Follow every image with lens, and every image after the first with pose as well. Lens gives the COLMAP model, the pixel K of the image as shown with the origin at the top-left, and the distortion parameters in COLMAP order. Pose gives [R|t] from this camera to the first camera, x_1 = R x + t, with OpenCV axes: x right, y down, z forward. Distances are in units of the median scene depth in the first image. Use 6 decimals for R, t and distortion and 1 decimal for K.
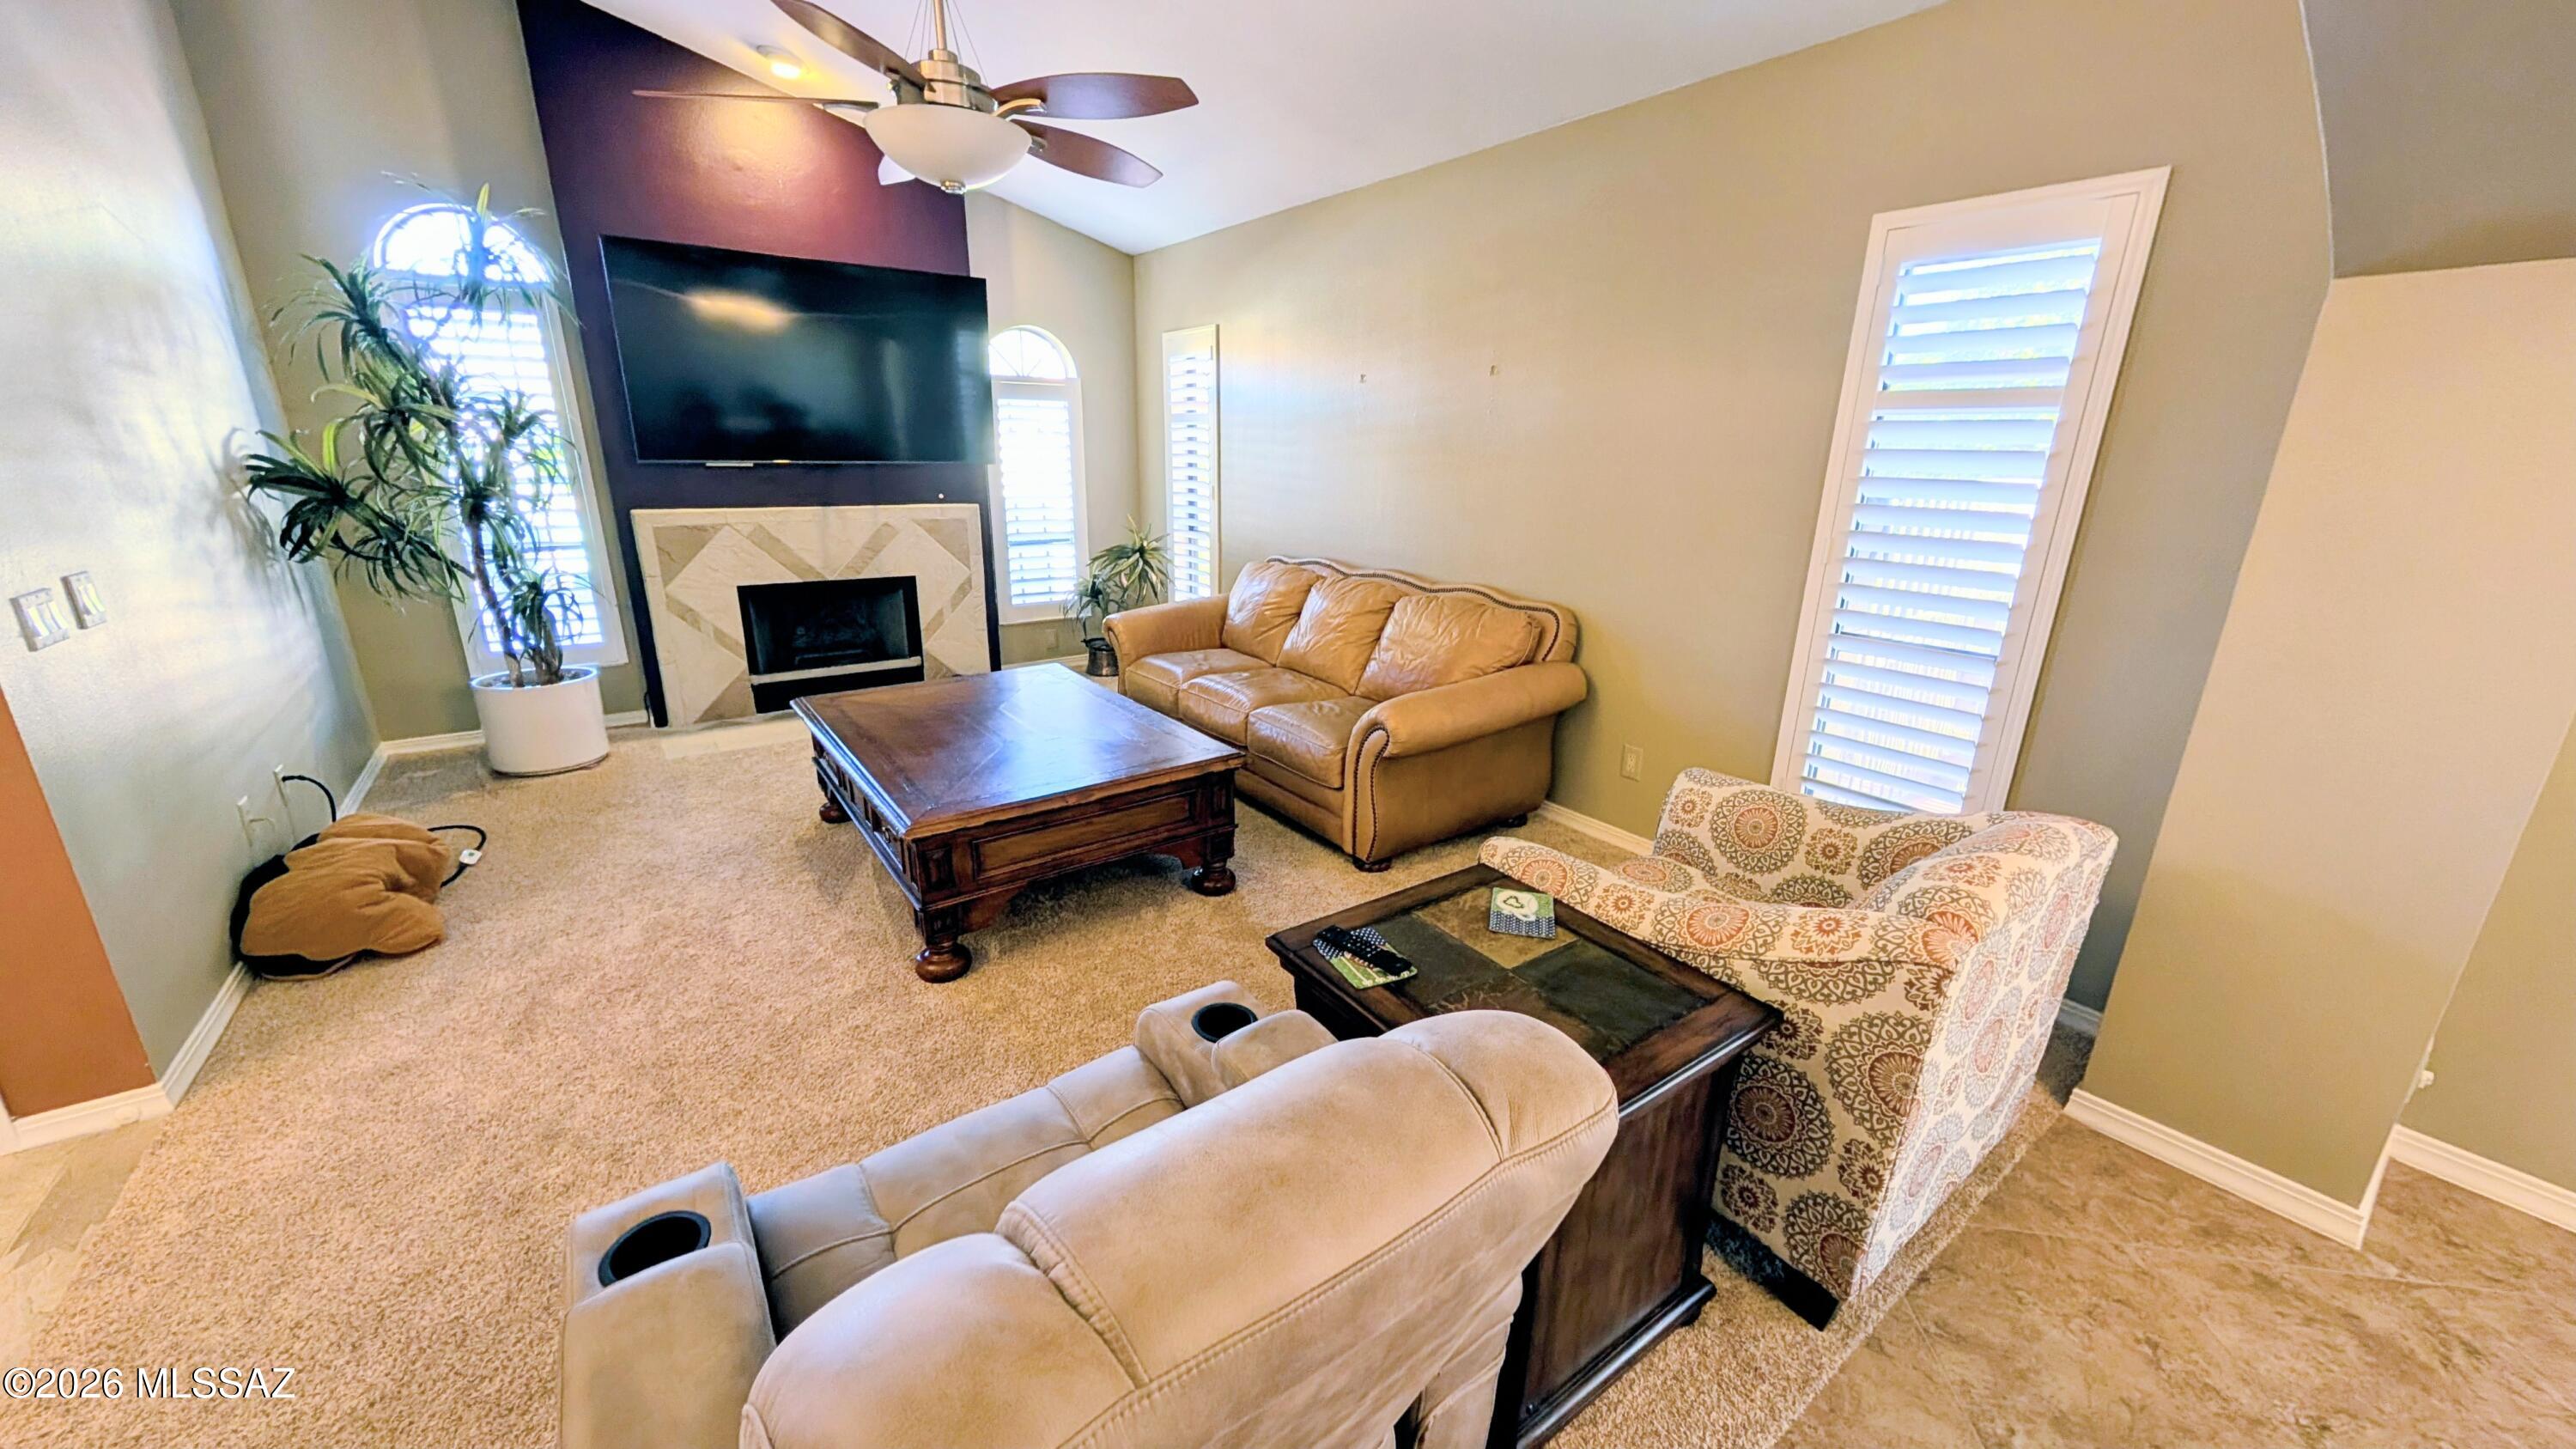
lens RADIAL K [[935.6, 0, 1288.0], [0, 935.6, 724.5], [0, 0, 1]] dist [-0.000421, -0.000216]
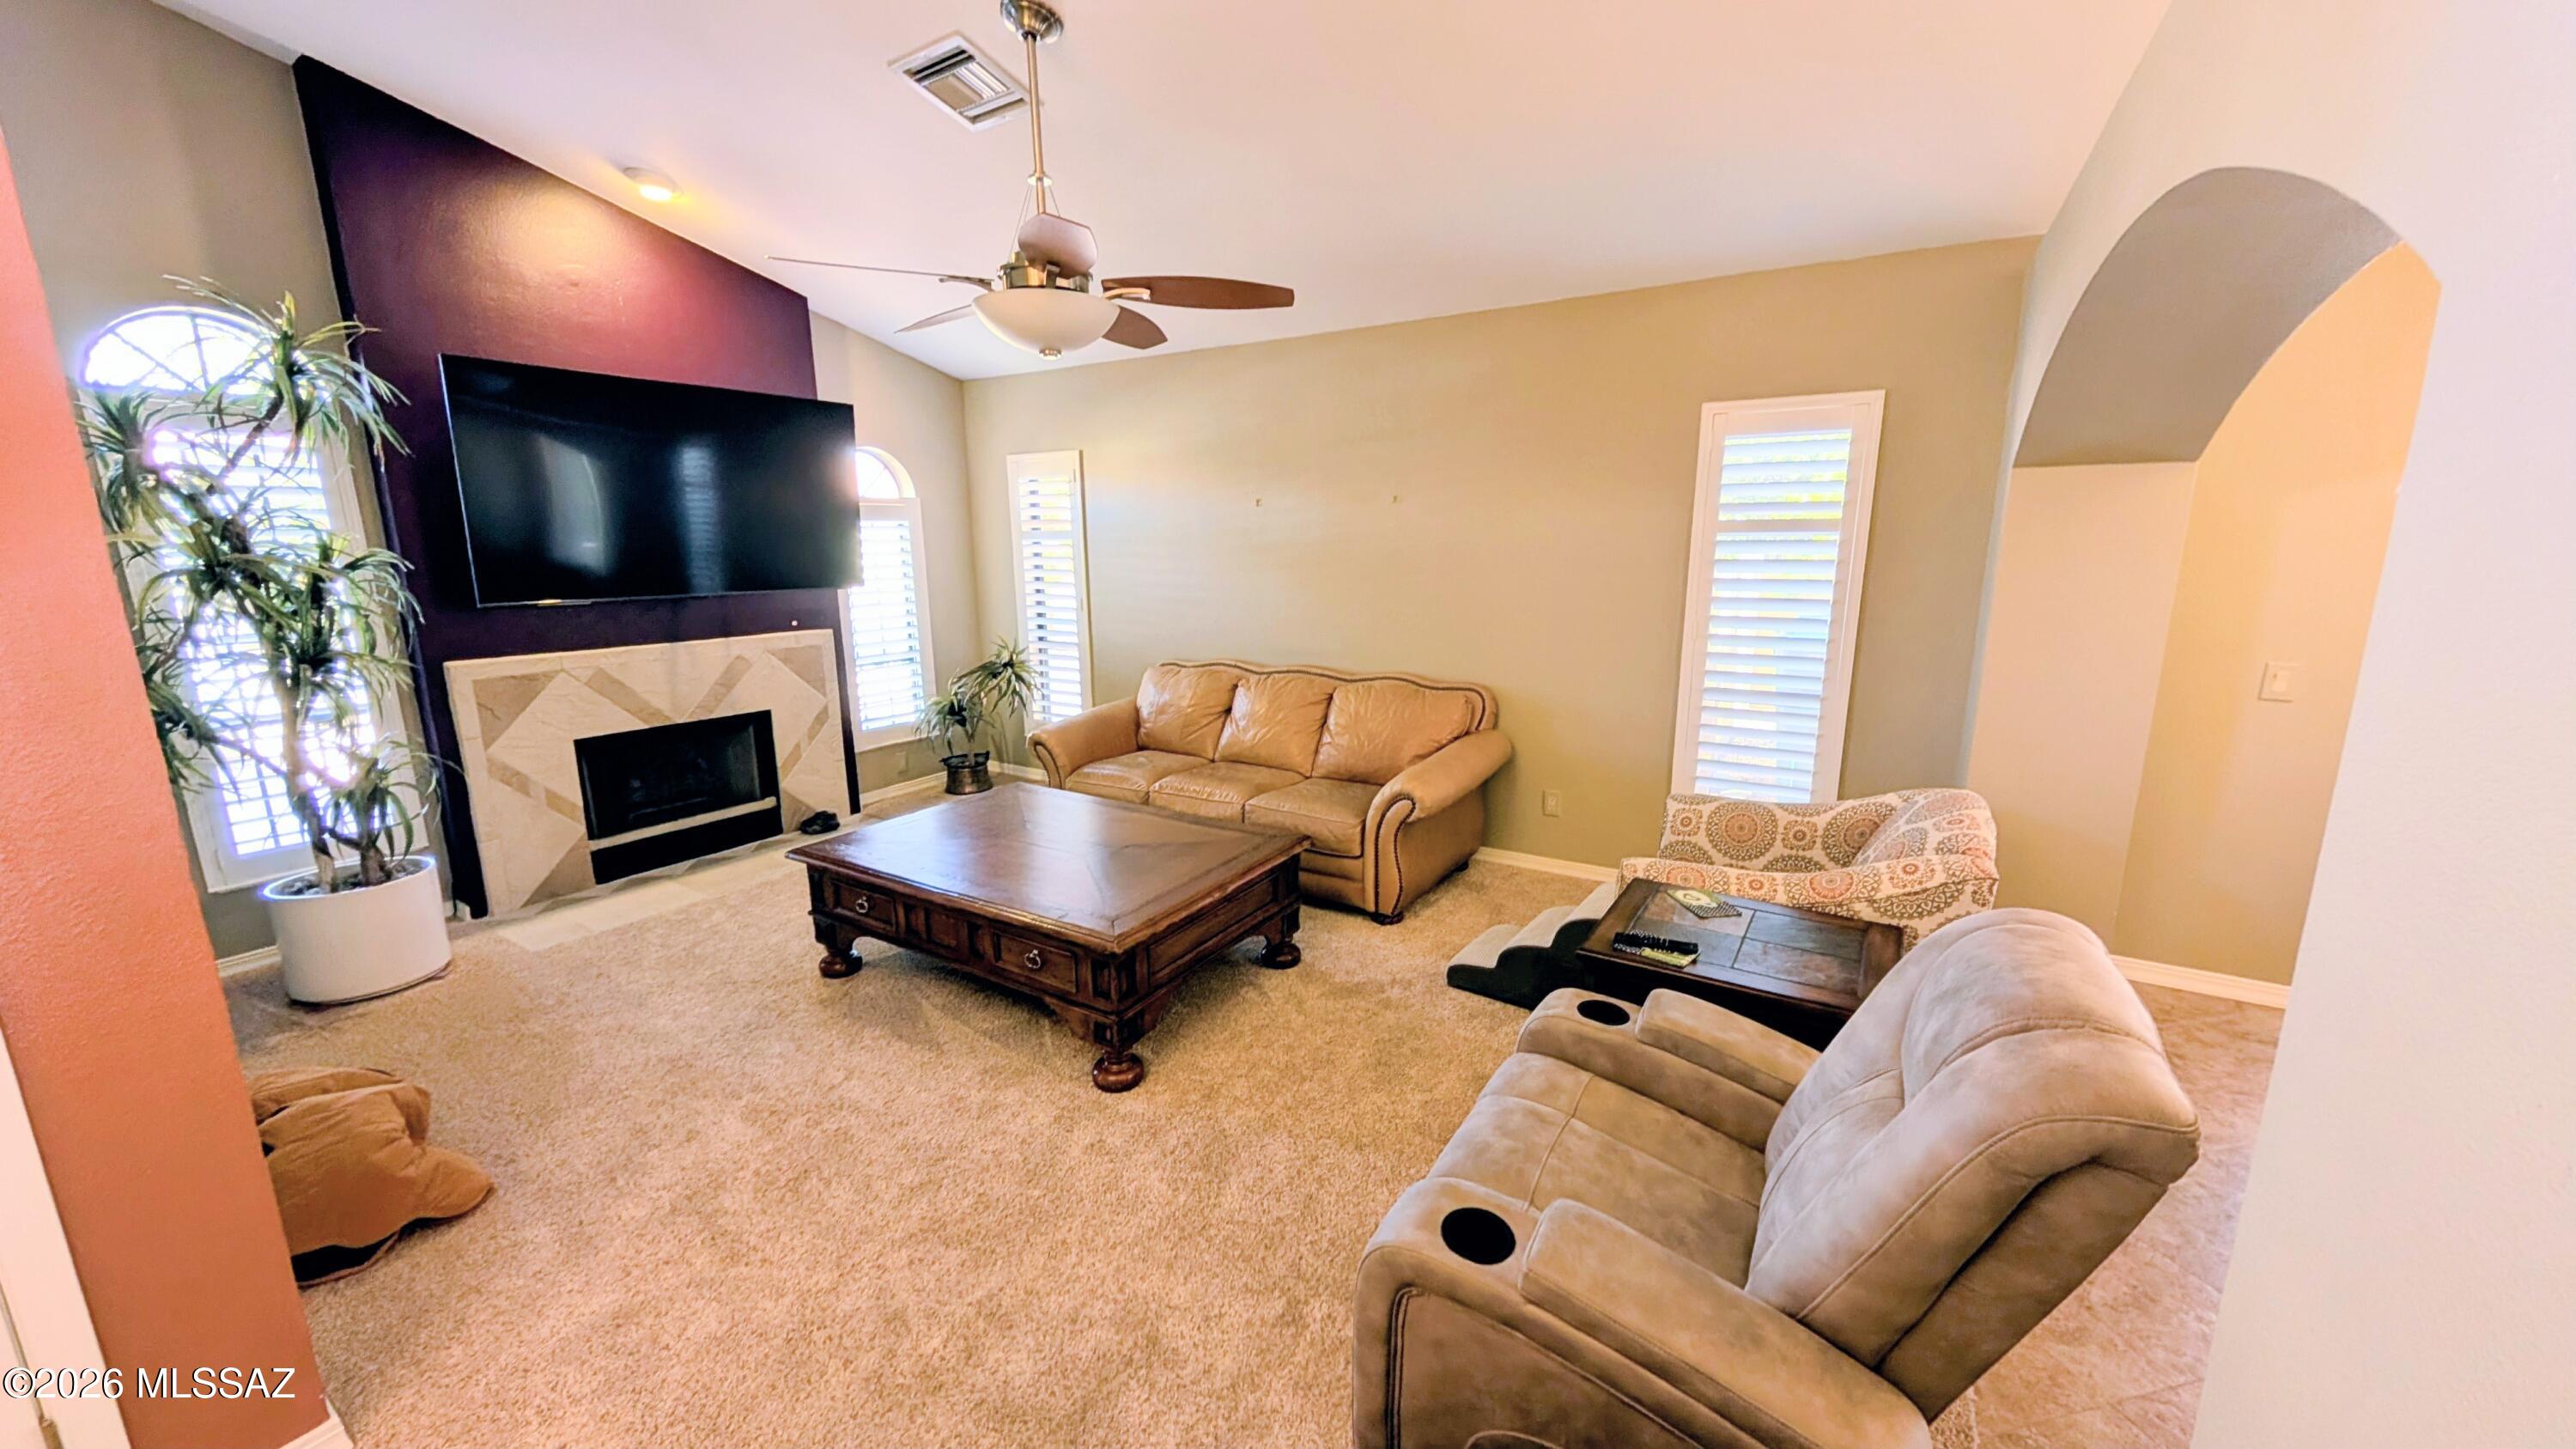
lens RADIAL K [[935.6, 0, 1288.0], [0, 935.6, 724.5], [0, 0, 1]] dist [-0.000421, -0.000216]
pose [[0.926803, -0.096896, 0.362833, -0.345198], [0.129960, 0.989199, -0.067792, -0.020667], [-0.352345, 0.109983, 0.929385, -0.047055]]
